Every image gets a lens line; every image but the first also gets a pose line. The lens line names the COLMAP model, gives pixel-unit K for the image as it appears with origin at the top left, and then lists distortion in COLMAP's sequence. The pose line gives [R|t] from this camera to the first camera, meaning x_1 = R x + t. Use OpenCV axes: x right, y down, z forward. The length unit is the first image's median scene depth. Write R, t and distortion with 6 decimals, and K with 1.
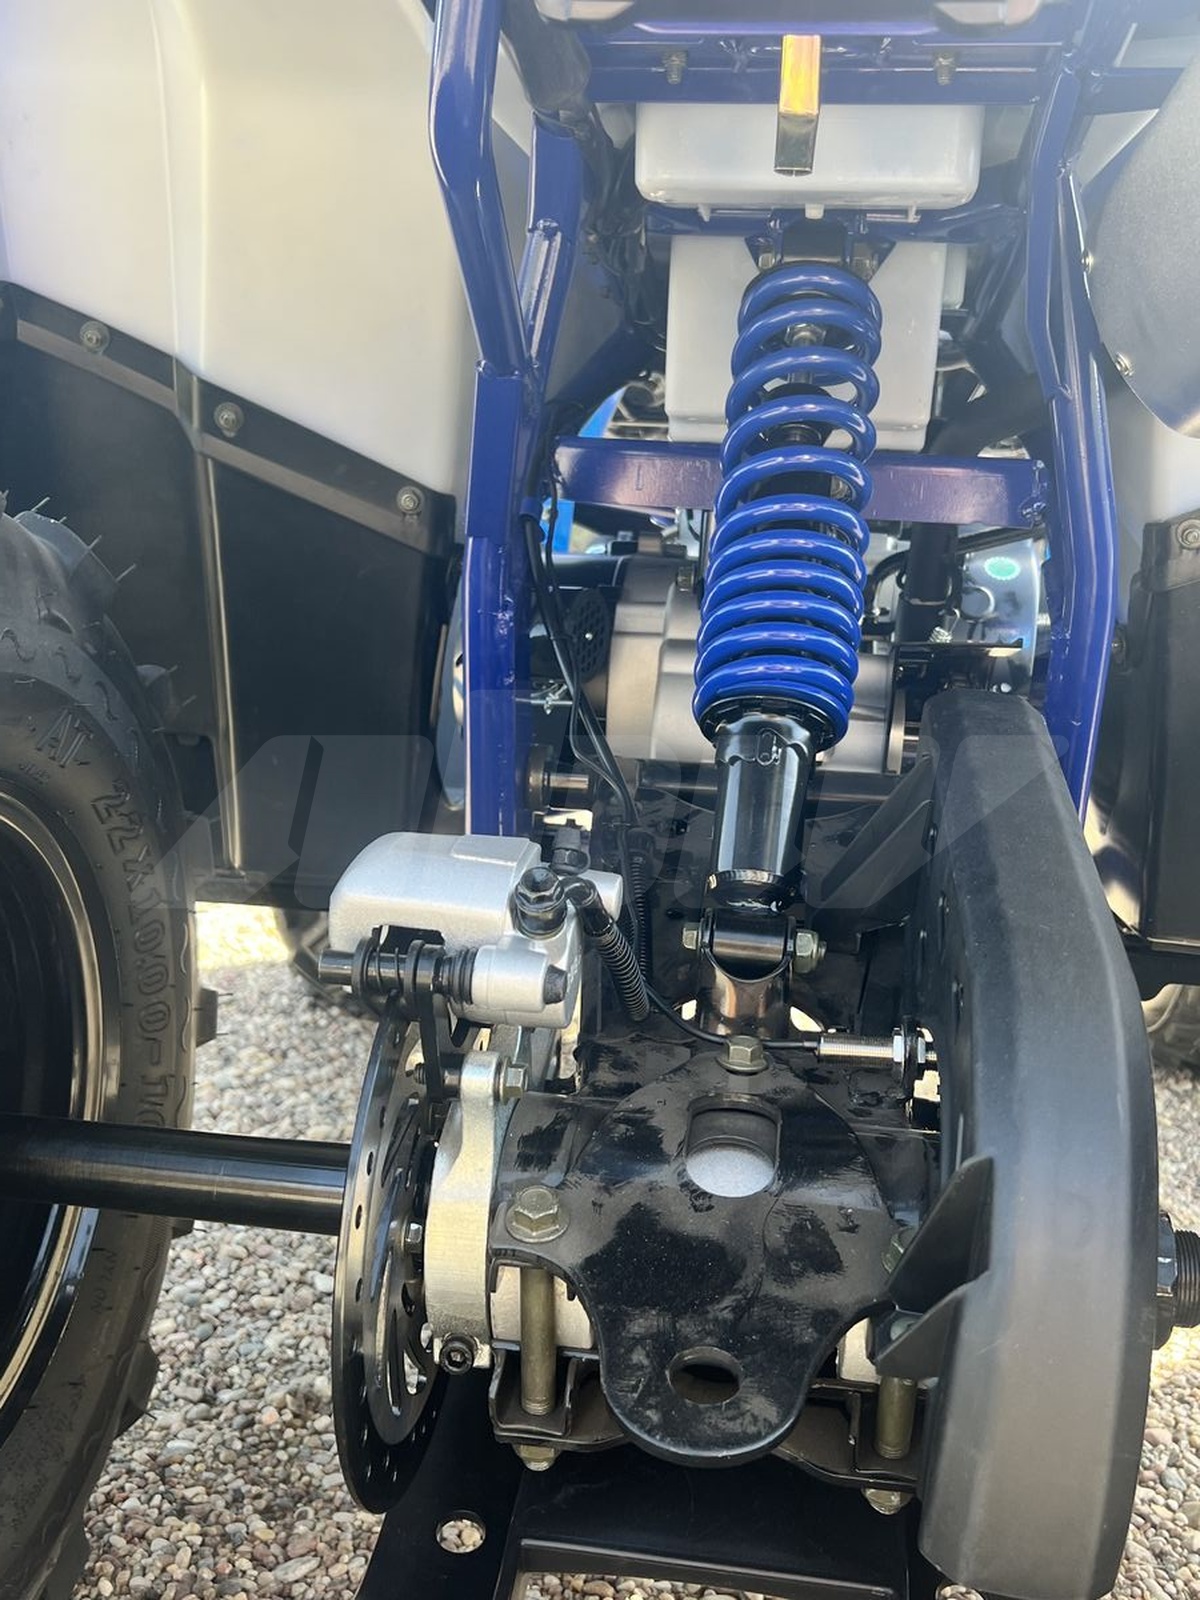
lens RADIAL K [[1552.0, 0, 625.1], [0, 1552.0, 768.4], [0, 0, 1]] dist [0.114792, -0.201165]
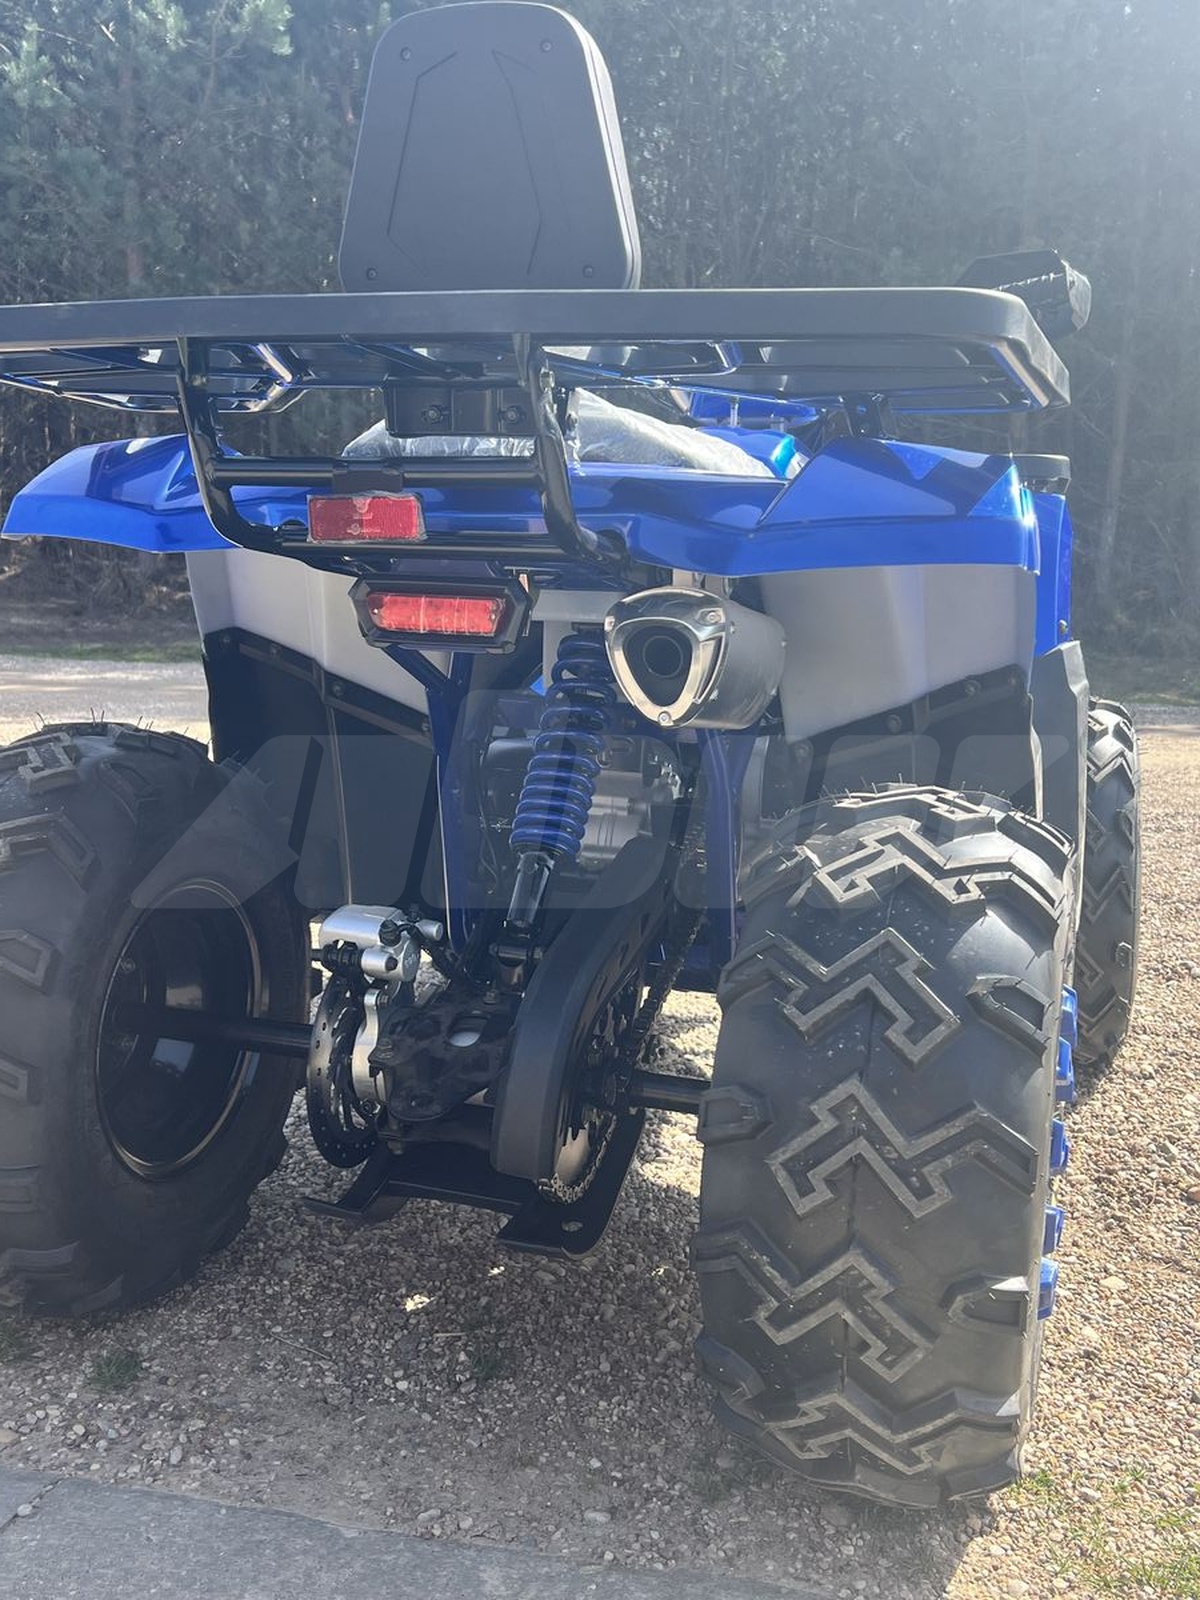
lens RADIAL K [[1552.0, 0, 625.1], [0, 1552.0, 768.4], [0, 0, 1]] dist [0.114792, -0.201165]
pose [[0.982938, 0.012731, -0.183497, 0.581979], [-0.015677, 0.999770, -0.014614, -0.114732], [0.183269, 0.017241, 0.982912, -1.097196]]
